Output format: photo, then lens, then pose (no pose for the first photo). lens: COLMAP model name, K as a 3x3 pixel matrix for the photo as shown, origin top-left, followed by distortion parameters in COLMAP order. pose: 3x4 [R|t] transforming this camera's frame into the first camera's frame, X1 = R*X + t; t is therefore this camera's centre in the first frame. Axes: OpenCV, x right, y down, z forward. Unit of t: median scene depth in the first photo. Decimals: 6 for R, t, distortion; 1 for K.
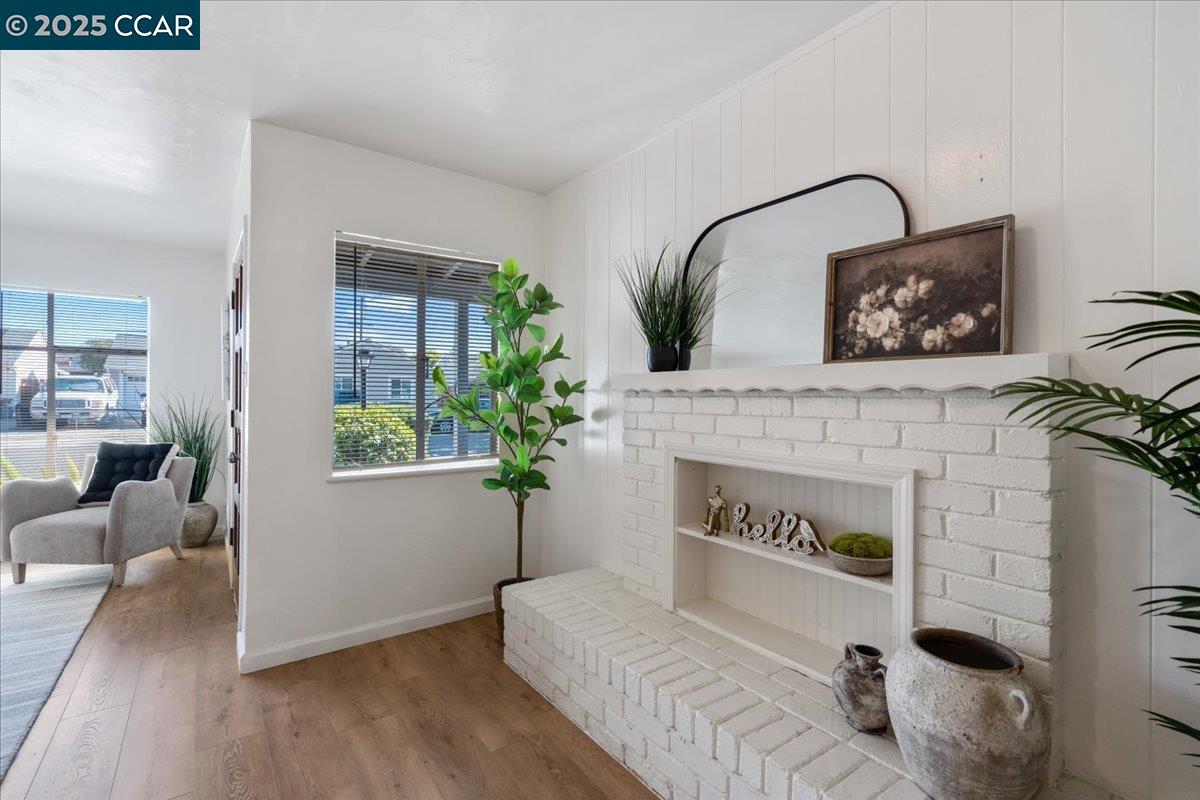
lens RADIAL K [[540.2, 0, 600.3], [0, 540.2, 395.8], [0, 0, 1]] dist [0.001620, 0.000315]
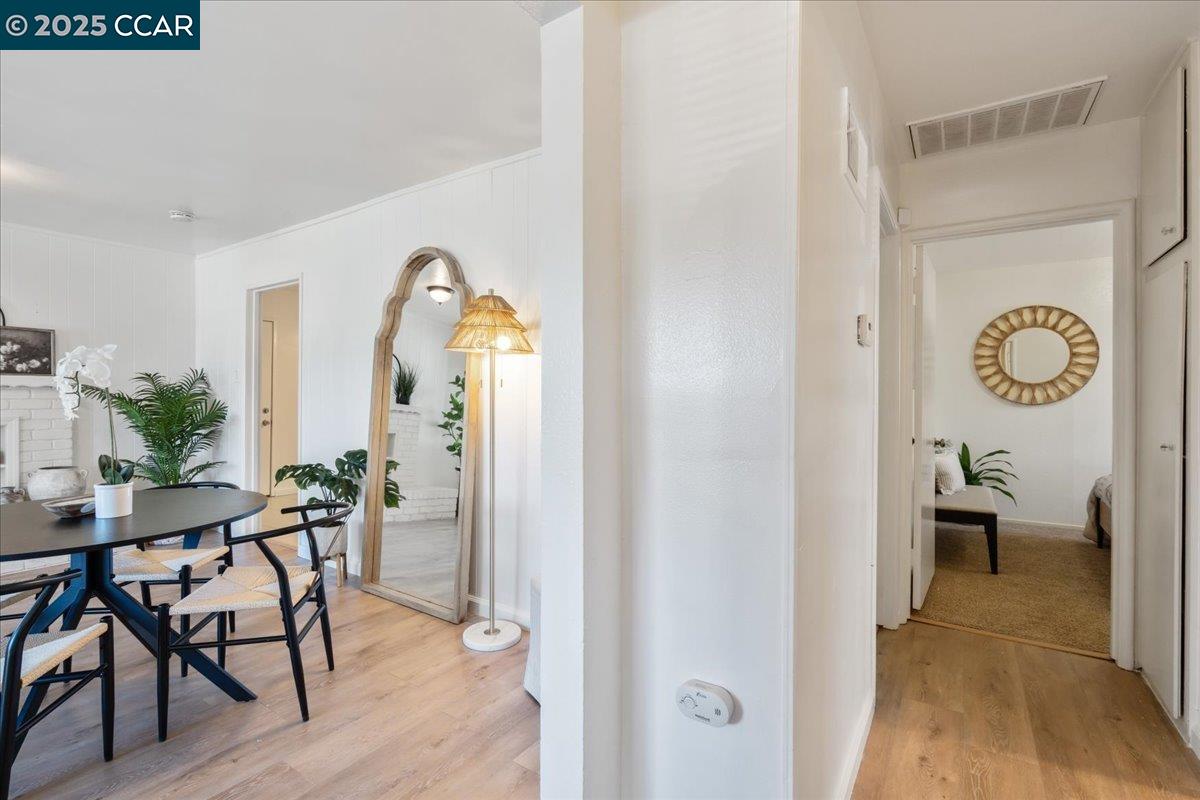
lens RADIAL K [[554.6, 0, 598.8], [0, 554.6, 391.6], [0, 0, 1]] dist [-0.000579, -0.000086]
pose [[-0.340431, -0.004883, 0.940257, -2.771885], [-0.007593, 0.999968, 0.002443, -0.014927], [-0.940239, -0.006308, -0.340457, -0.707773]]
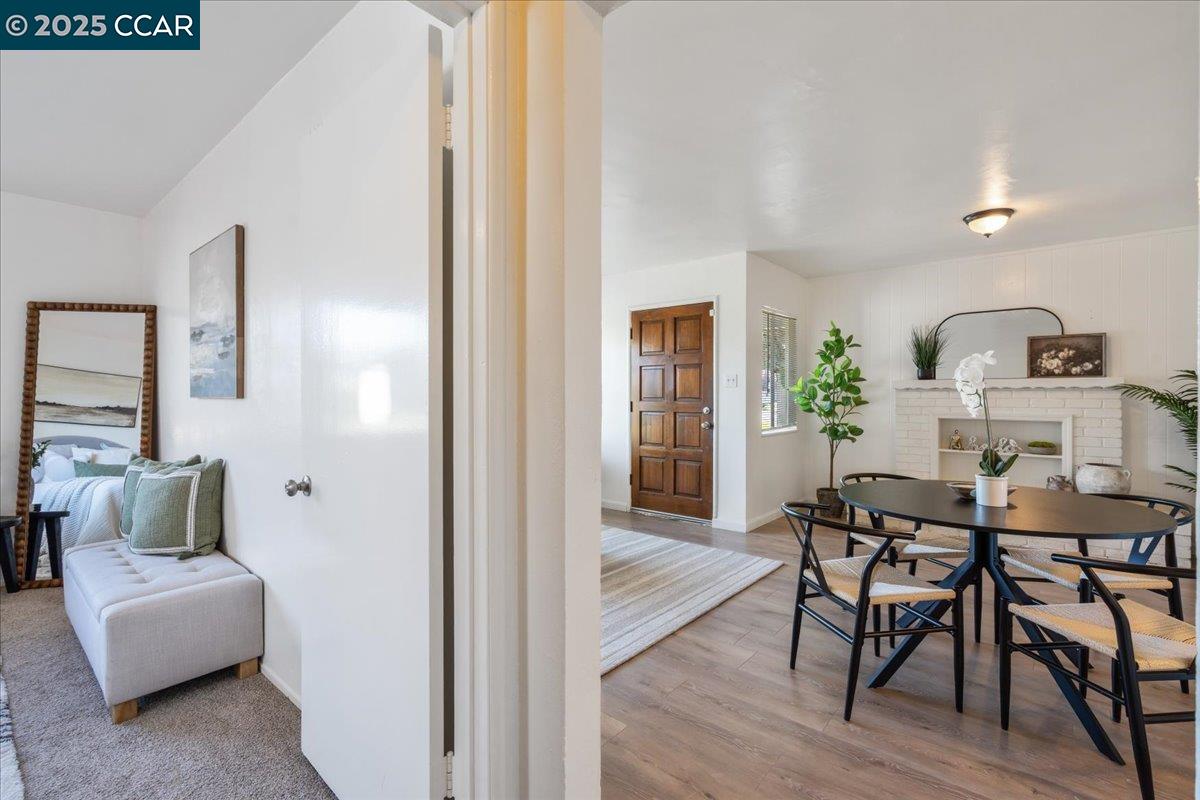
lens RADIAL K [[534.6, 0, 600.0], [0, 534.6, 400.0], [0, 0, 1]] dist [-0.003470, 0.000169]
pose [[0.973183, -0.006266, 0.229948, -2.449341], [0.004123, 0.999943, 0.009802, 0.015109], [-0.229997, -0.008591, 0.973153, -1.171387]]
